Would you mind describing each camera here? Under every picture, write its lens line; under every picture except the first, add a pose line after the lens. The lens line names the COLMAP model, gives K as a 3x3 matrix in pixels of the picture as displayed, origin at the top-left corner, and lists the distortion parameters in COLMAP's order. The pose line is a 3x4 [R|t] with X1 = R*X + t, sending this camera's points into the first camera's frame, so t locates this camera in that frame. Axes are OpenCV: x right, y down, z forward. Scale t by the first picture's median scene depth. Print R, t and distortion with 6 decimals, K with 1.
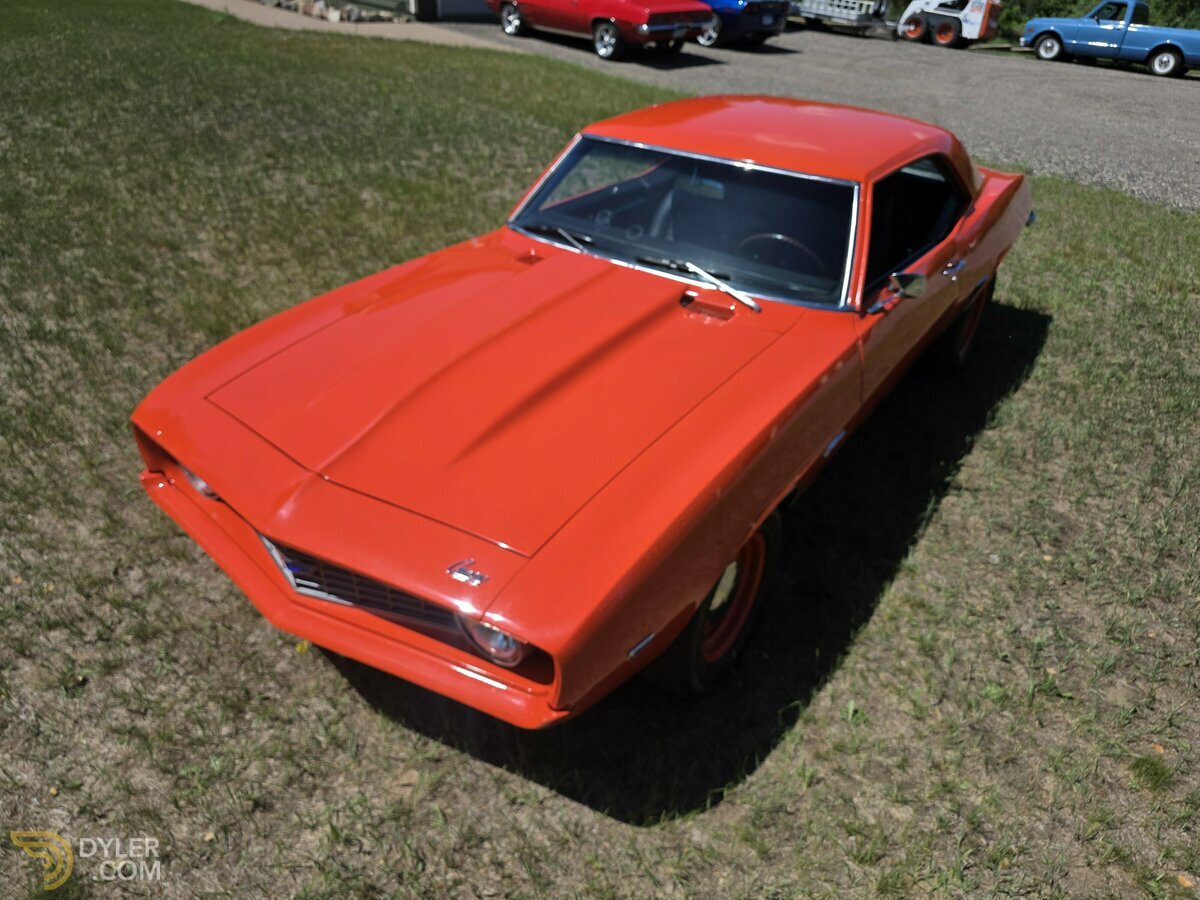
lens RADIAL K [[815.6, 0, 600.0], [0, 815.6, 450.0], [0, 0, 1]] dist [0.000806, -0.003382]
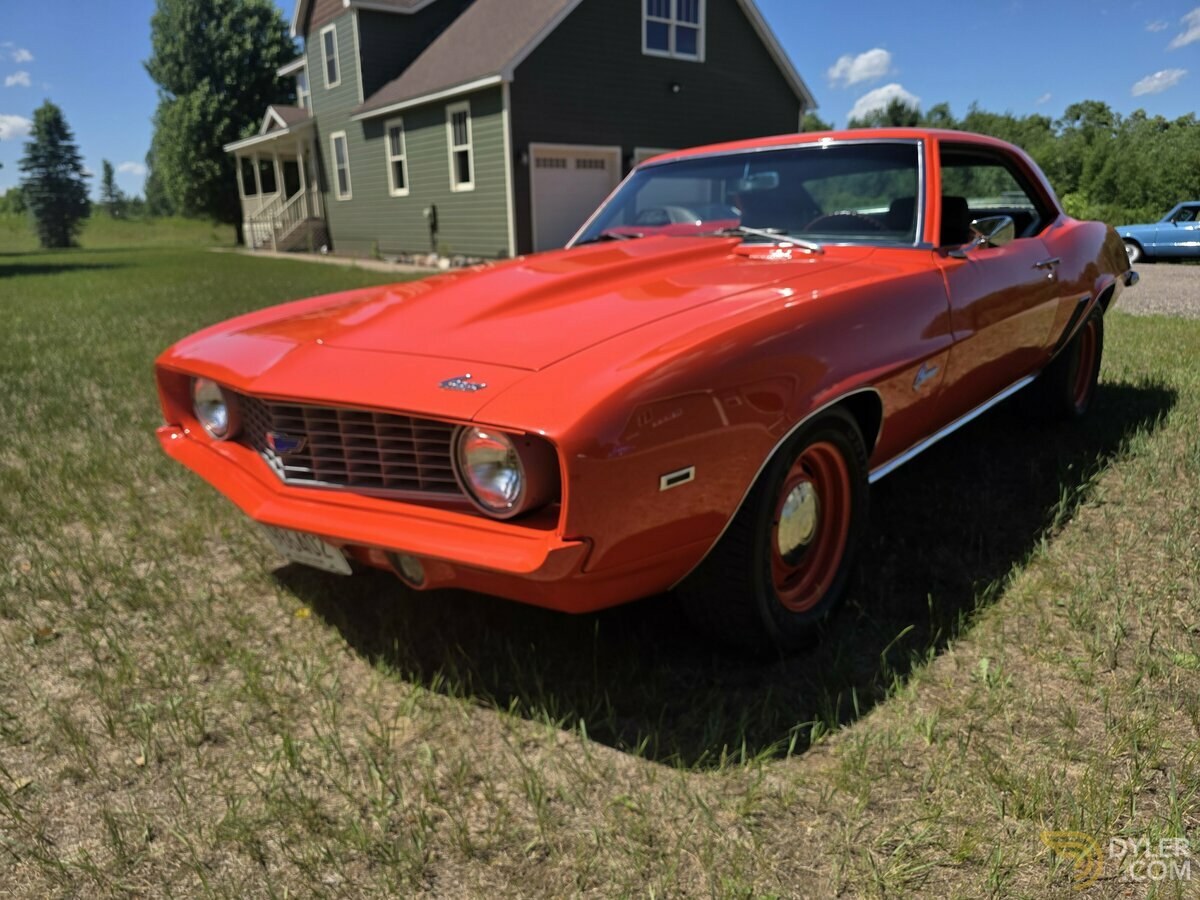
lens RADIAL K [[807.9, 0, 589.1], [0, 807.9, 471.1], [0, 0, 1]] dist [0.004979, -0.002829]
pose [[0.990955, -0.035561, -0.129400, 0.059067], [-0.001956, 0.960319, -0.278895, 0.399102], [0.134183, 0.276626, 0.951563, 0.224211]]
